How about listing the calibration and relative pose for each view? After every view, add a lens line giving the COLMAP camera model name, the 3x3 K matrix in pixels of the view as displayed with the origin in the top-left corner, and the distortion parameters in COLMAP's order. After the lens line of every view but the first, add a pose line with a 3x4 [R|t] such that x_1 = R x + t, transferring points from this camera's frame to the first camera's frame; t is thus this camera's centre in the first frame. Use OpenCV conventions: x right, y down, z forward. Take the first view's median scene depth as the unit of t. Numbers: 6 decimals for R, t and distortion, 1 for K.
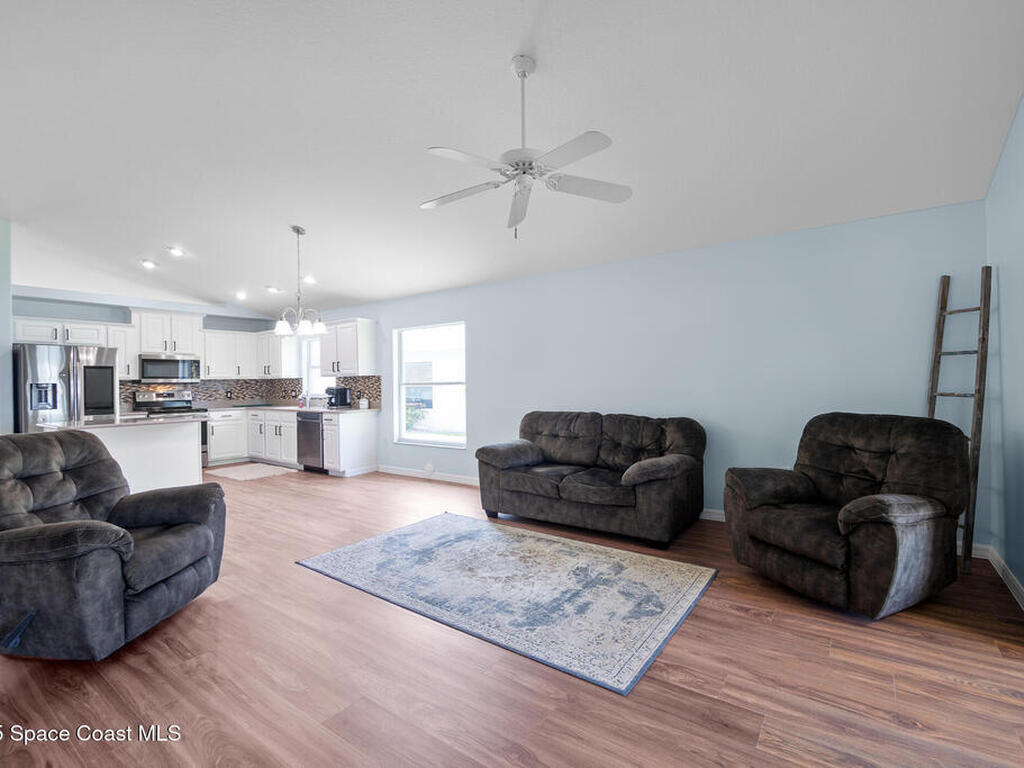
lens RADIAL K [[487.1, 0, 515.7], [0, 487.1, 382.5], [0, 0, 1]] dist [-0.003691, -0.001571]
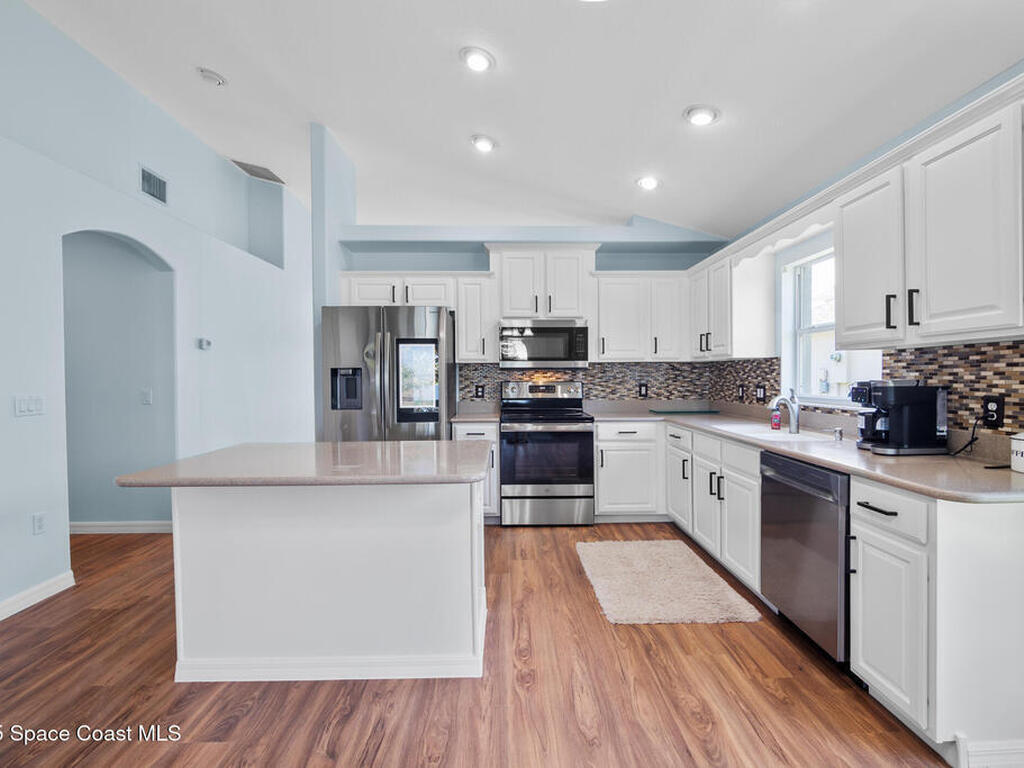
lens RADIAL K [[487.1, 0, 518.9], [0, 487.1, 381.9], [0, 0, 1]] dist [-0.003691, -0.001571]
pose [[0.609430, 0.020795, -0.792567, -0.265045], [-0.003301, 0.999714, 0.023692, 0.003201], [0.792833, -0.011822, 0.609324, 0.616309]]
